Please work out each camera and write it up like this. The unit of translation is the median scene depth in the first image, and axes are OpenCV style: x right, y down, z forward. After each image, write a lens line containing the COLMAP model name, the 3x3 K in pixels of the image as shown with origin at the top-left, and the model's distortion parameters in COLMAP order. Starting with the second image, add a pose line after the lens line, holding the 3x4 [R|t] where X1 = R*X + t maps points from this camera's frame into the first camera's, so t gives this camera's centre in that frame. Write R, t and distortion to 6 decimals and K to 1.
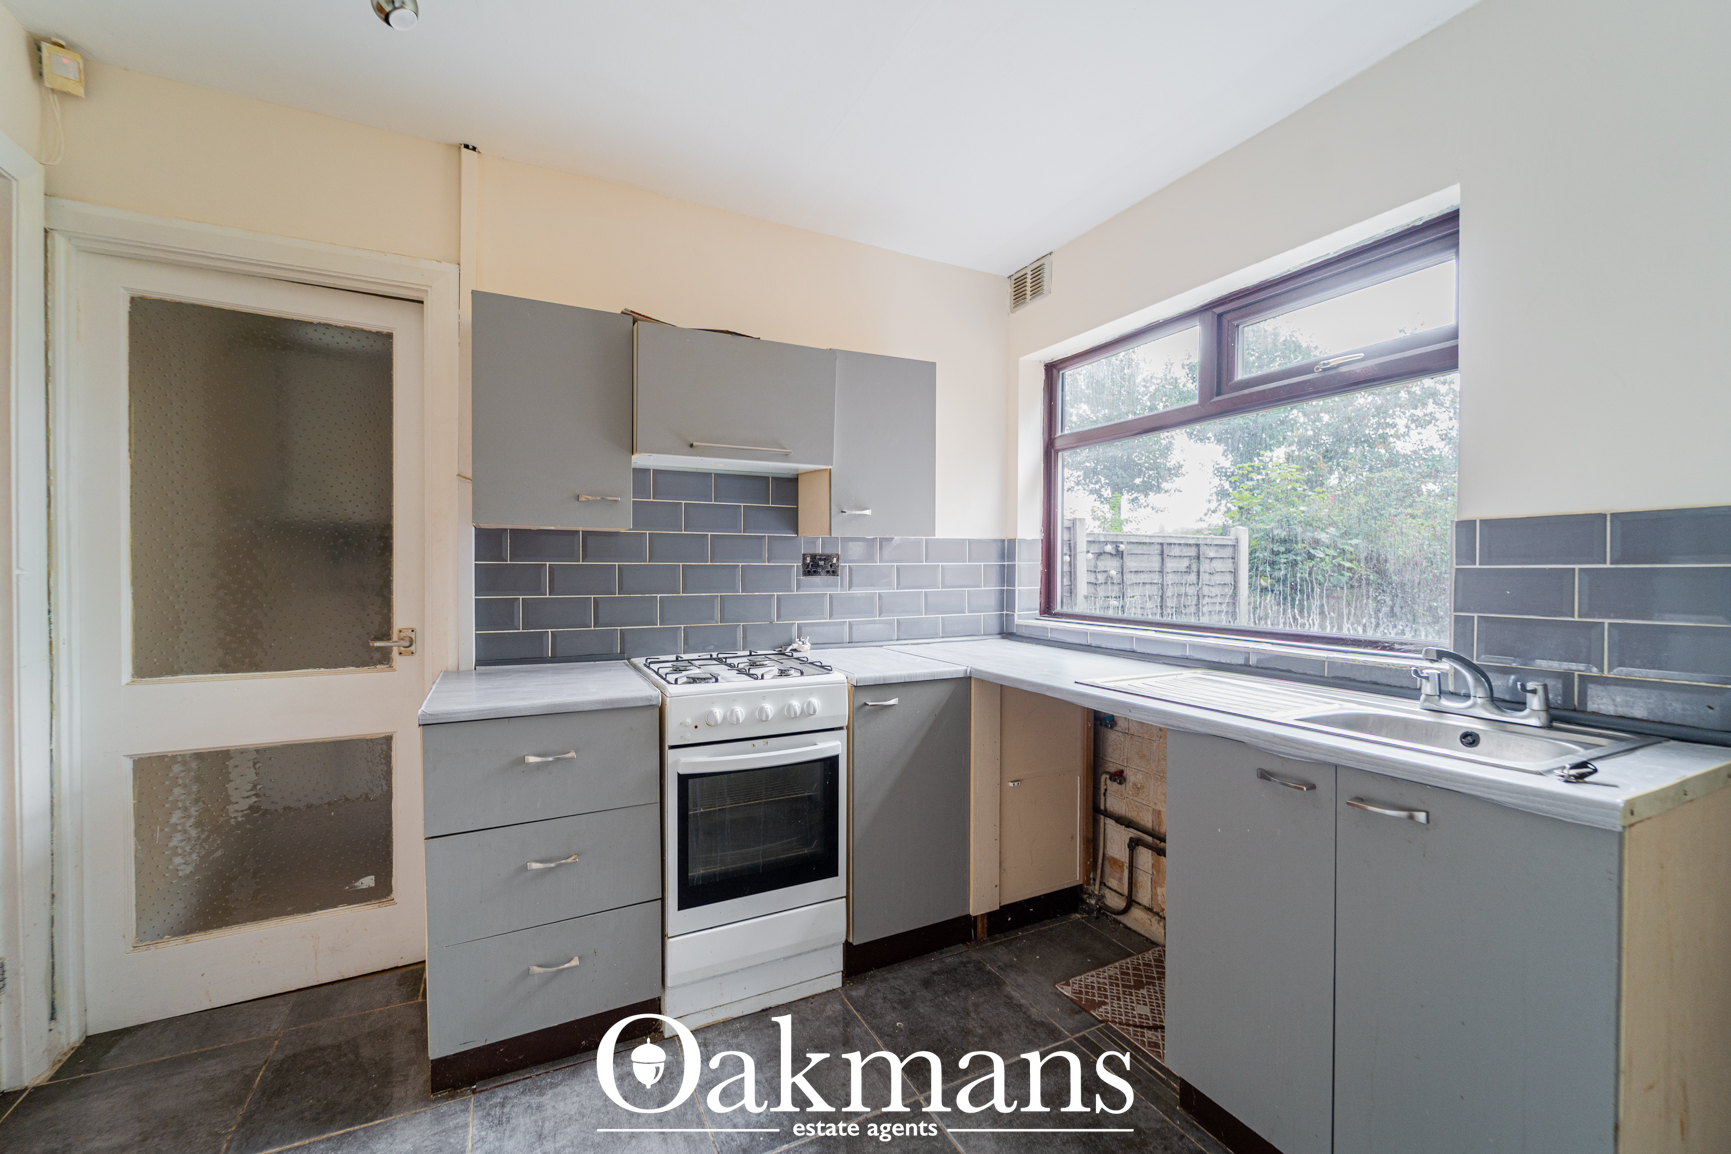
lens RADIAL K [[698.6, 0, 864.3], [0, 698.6, 573.8], [0, 0, 1]] dist [0.001889, -0.002529]
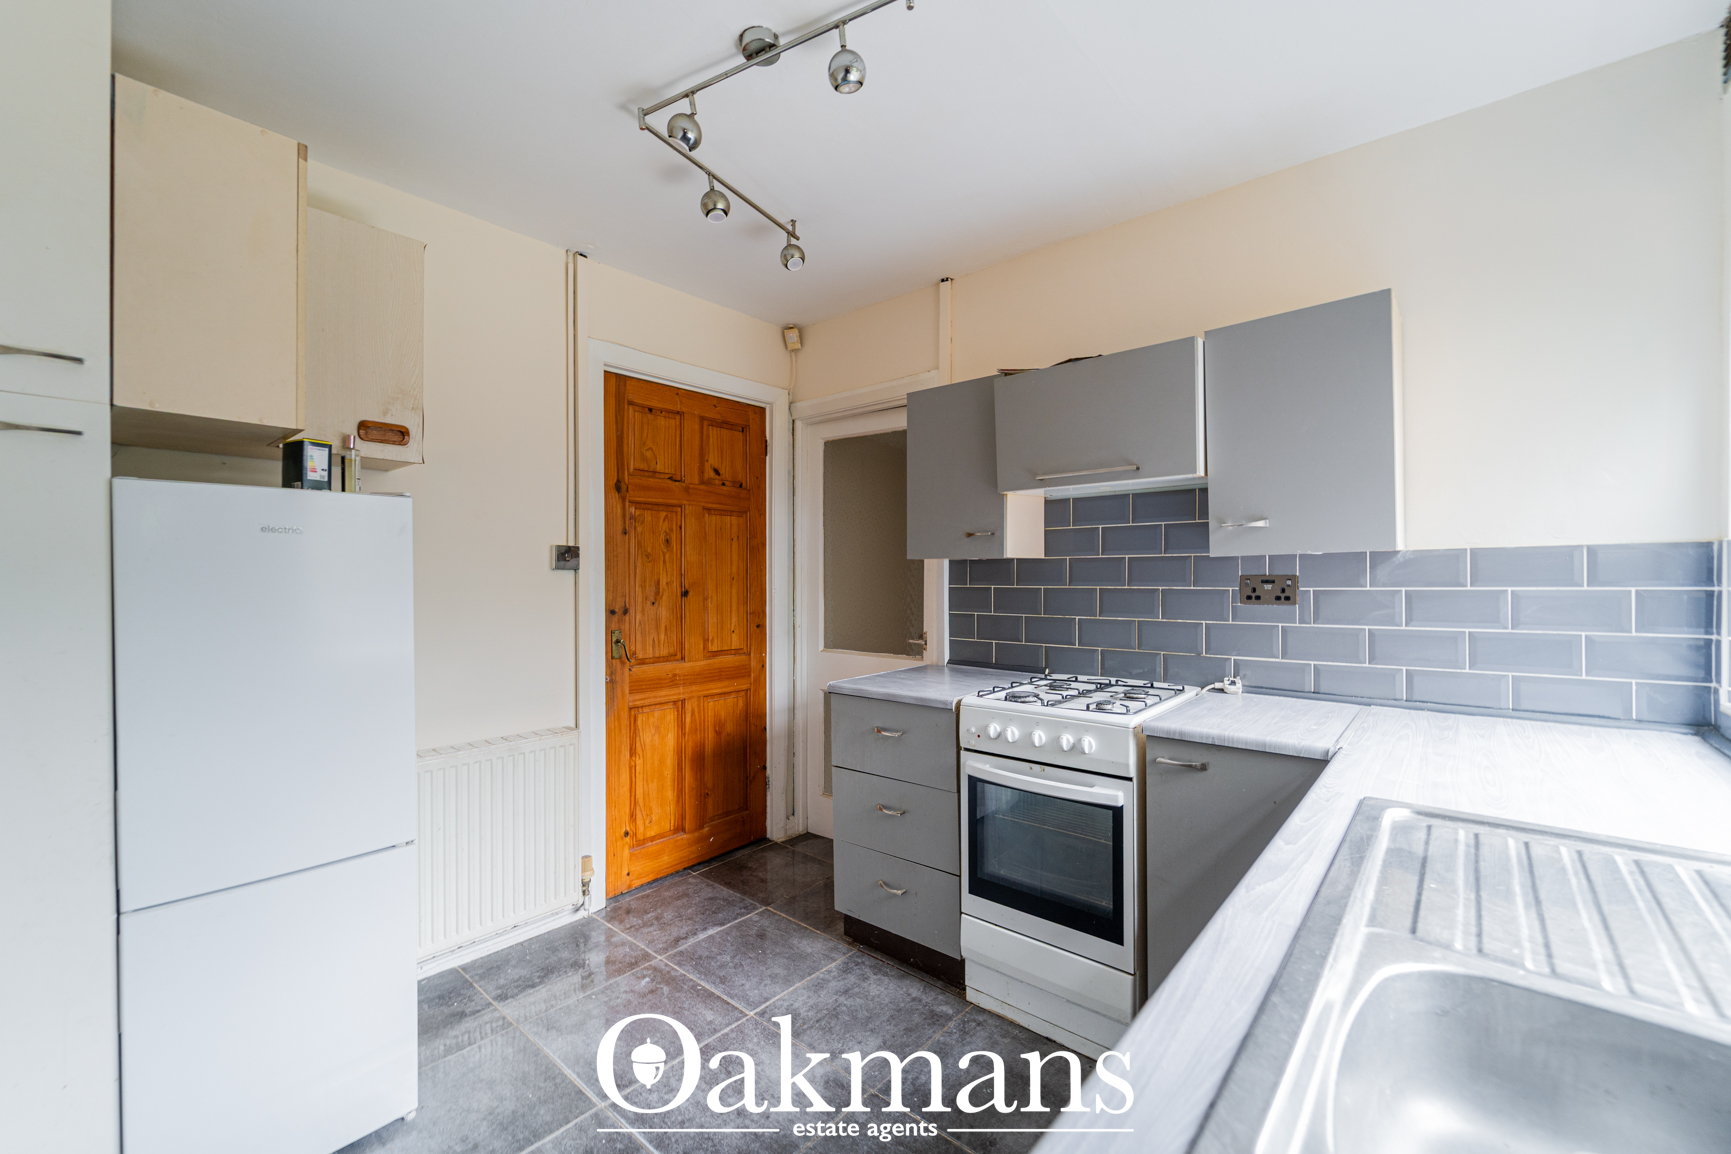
lens RADIAL K [[698.6, 0, 874.3], [0, 698.6, 579.4], [0, 0, 1]] dist [0.001889, -0.002529]
pose [[0.389826, -0.000696, -0.920888, 0.641910], [-0.005750, 0.999978, -0.003190, -0.025005], [0.920871, 0.006539, 0.389814, 0.359265]]
